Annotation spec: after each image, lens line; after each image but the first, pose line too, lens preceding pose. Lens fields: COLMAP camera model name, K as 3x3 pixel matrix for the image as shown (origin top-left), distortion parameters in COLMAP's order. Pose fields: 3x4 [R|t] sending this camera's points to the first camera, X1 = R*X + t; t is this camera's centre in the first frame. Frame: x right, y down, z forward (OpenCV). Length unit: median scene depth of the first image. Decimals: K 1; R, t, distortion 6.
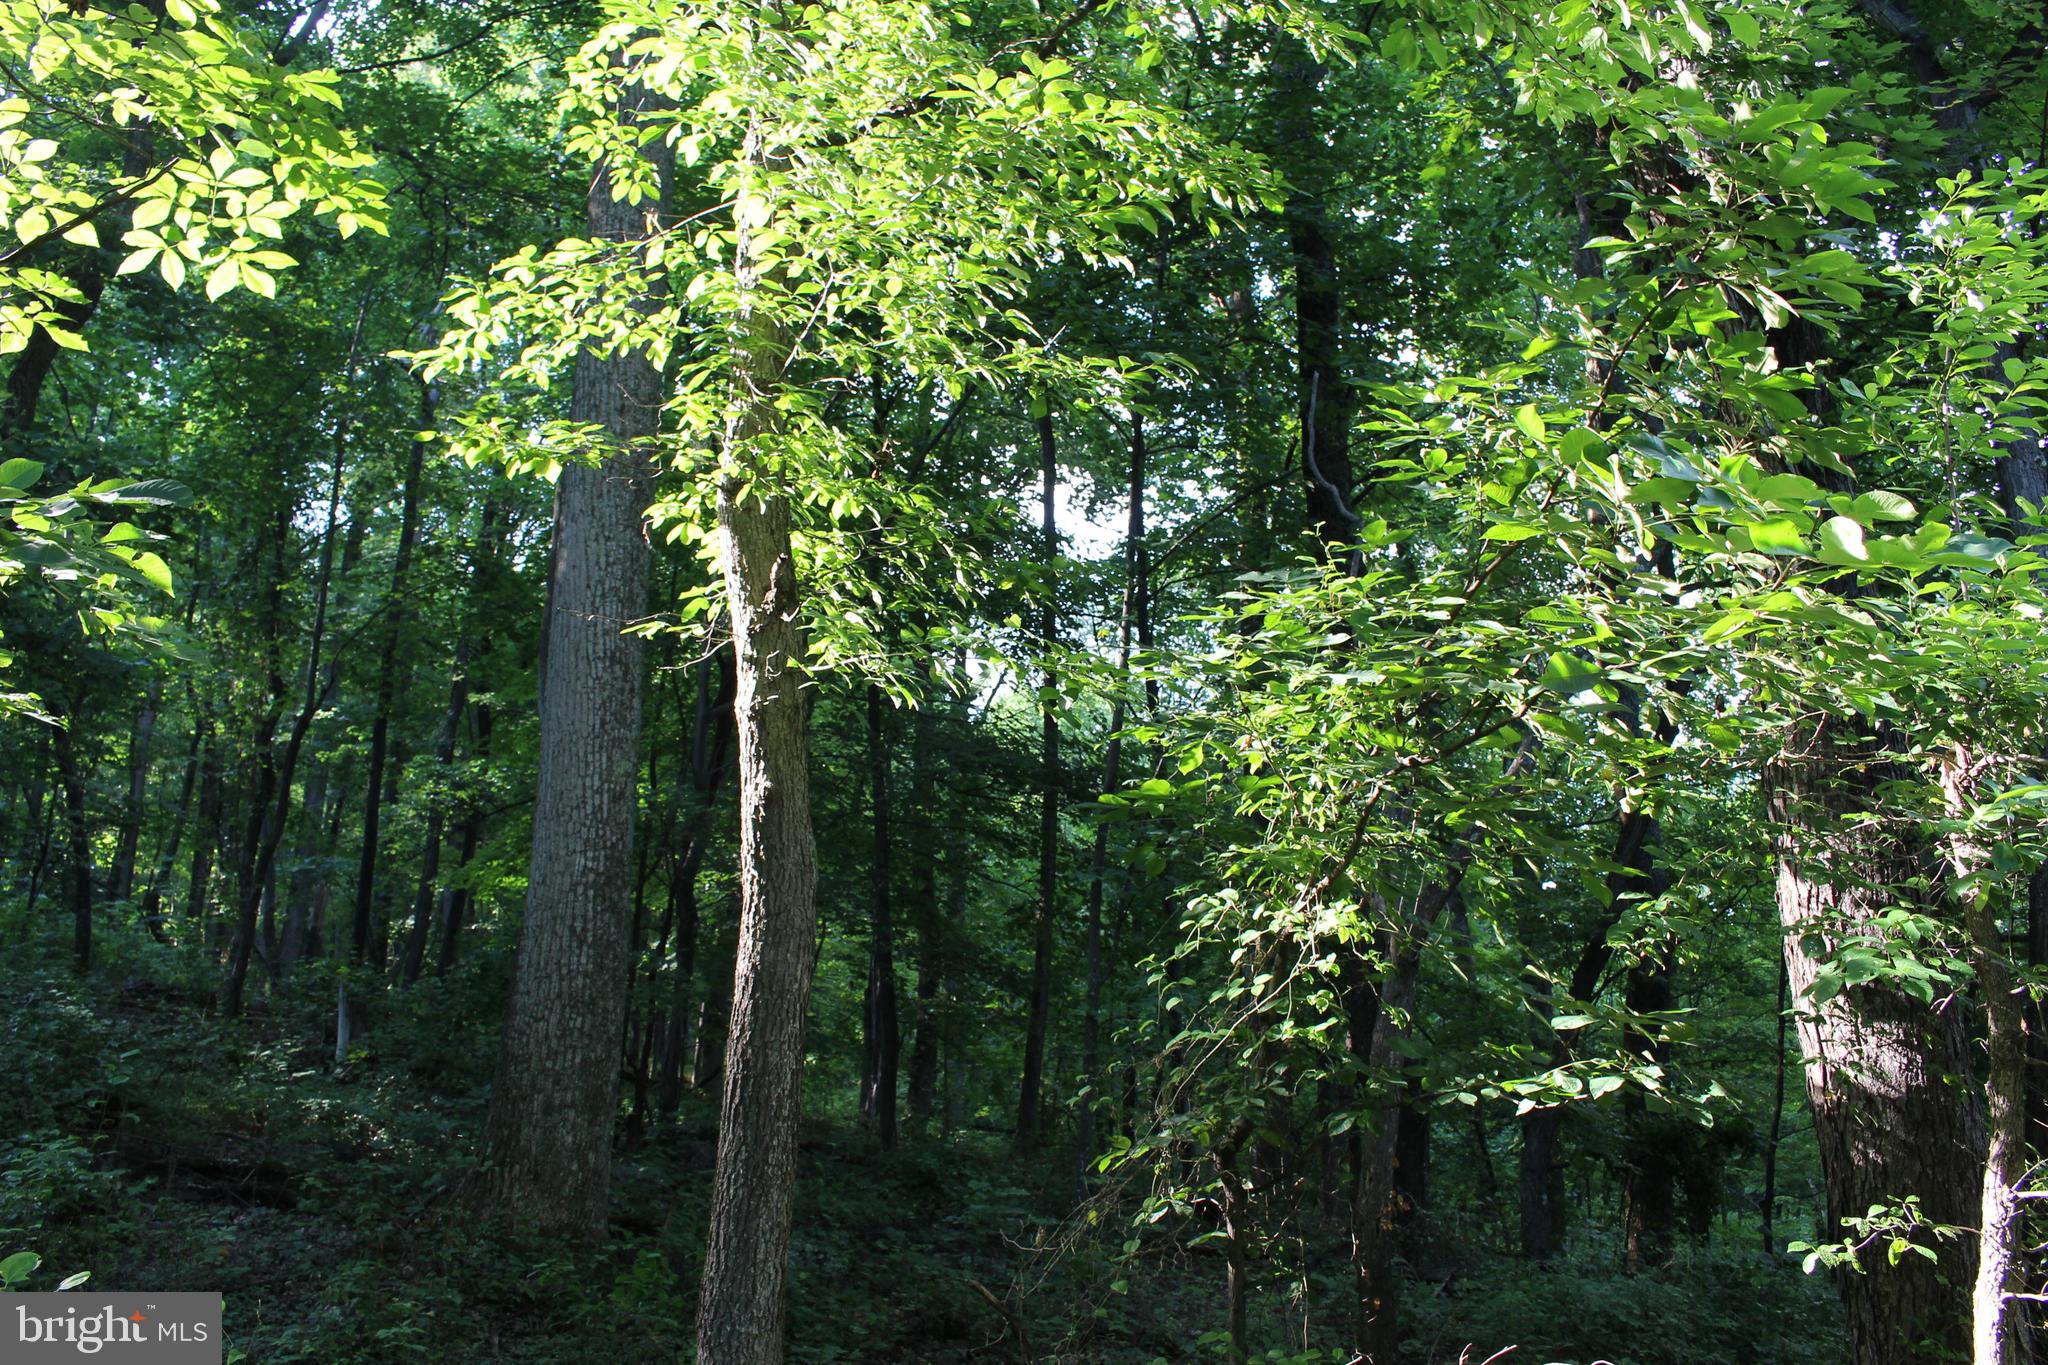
lens RADIAL K [[1656.3, 0, 1014.8], [0, 1656.3, 687.2], [0, 0, 1]] dist [-0.151404, 0.105135]
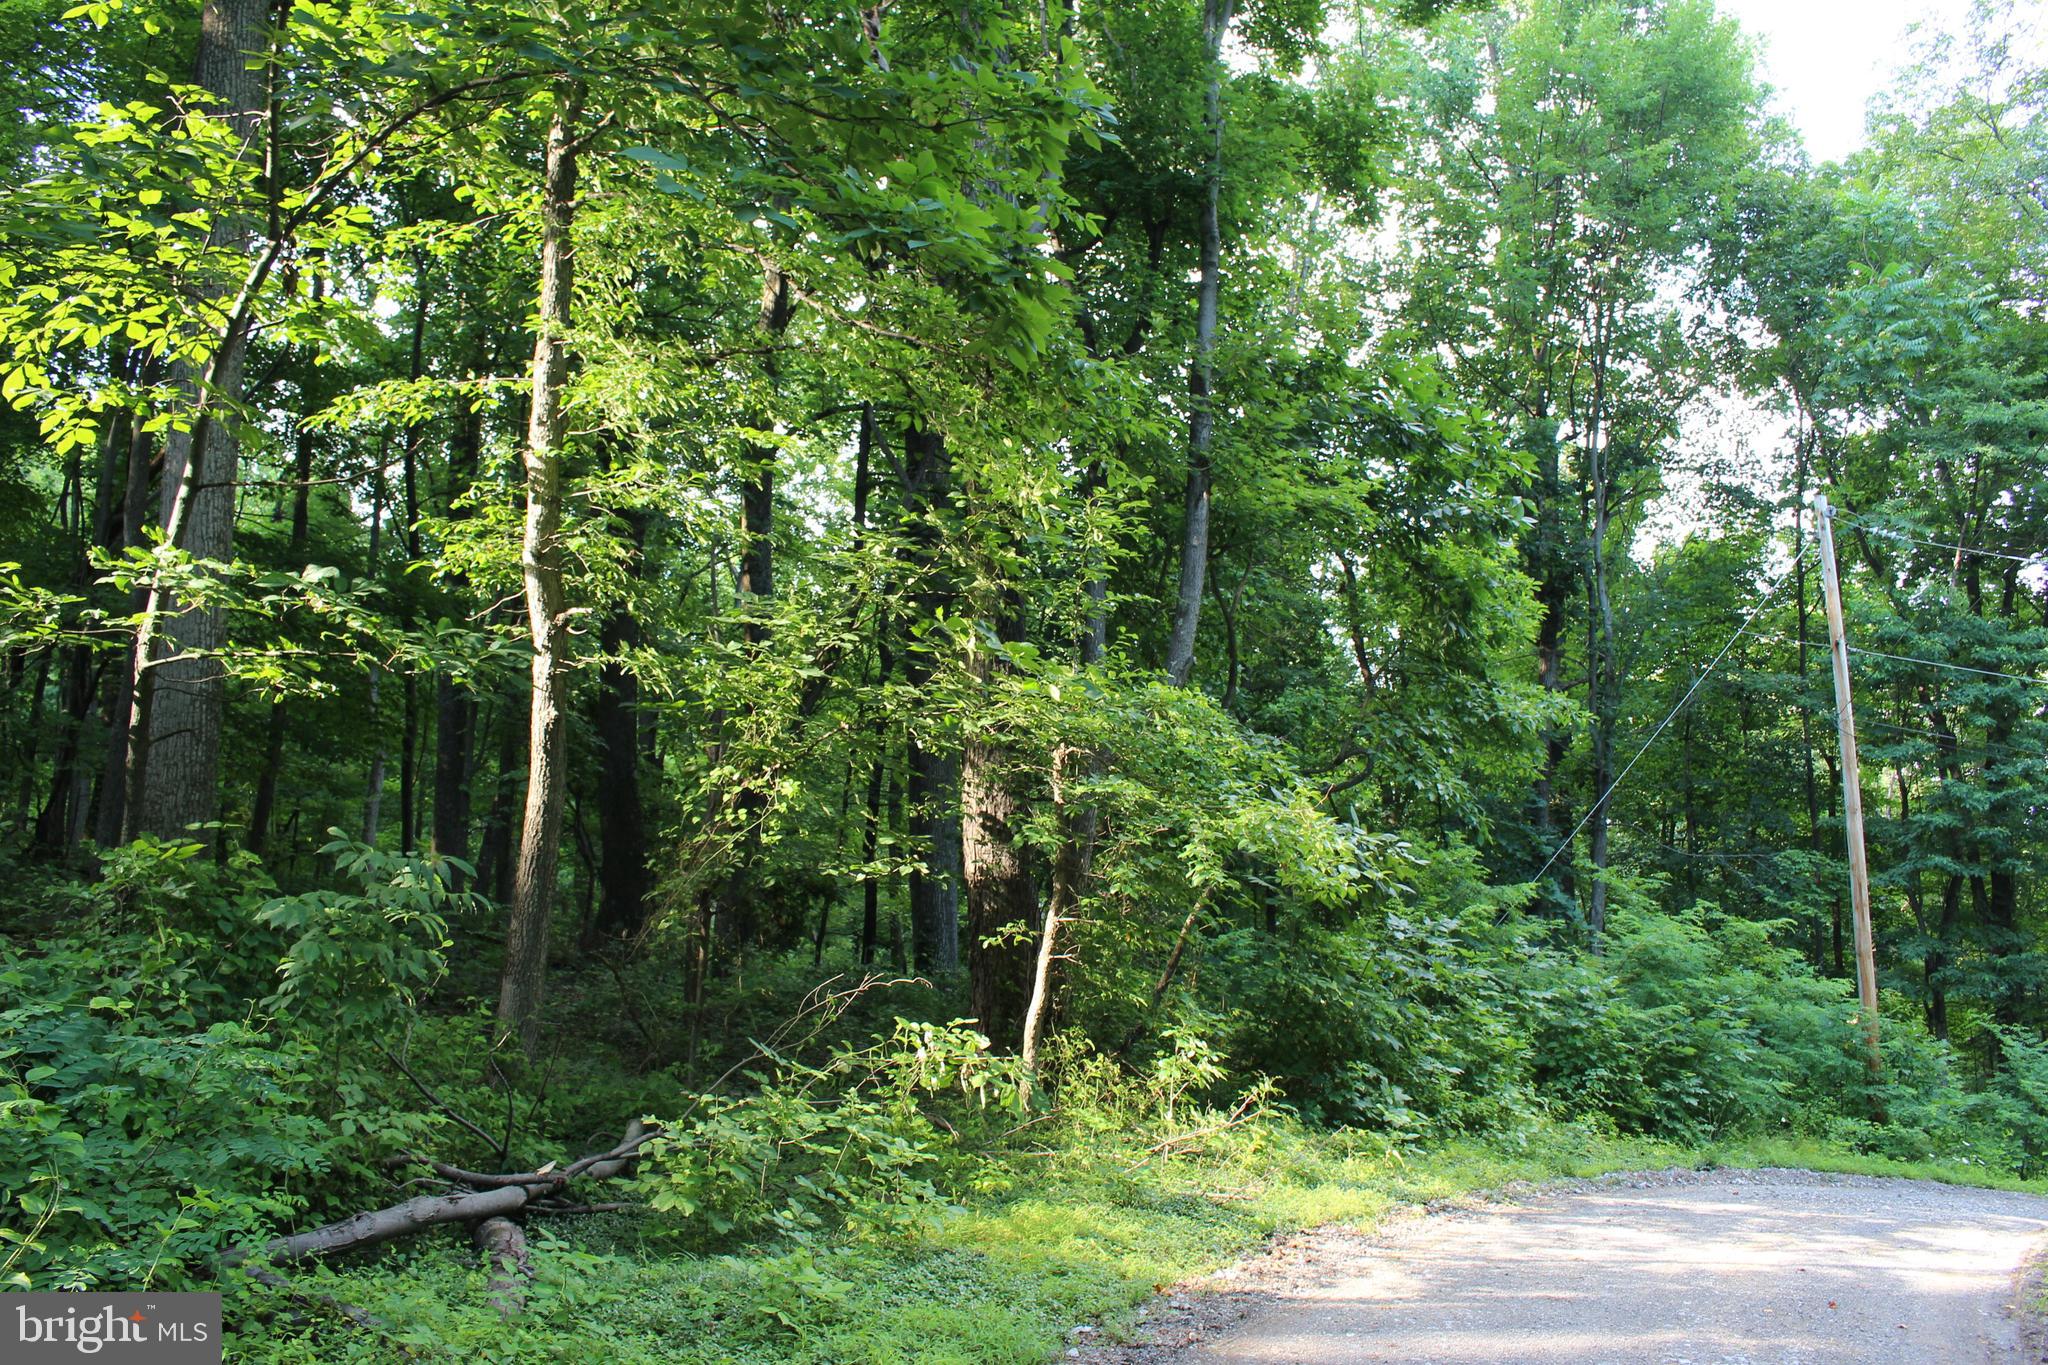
lens RADIAL K [[1656.3, 0, 1014.8], [0, 1656.3, 687.2], [0, 0, 1]] dist [-0.151404, 0.105135]
pose [[0.841322, 0.076781, 0.535054, -0.788965], [-0.159123, 0.981178, 0.109405, -0.294774], [-0.516583, -0.177184, 0.837704, -1.017574]]
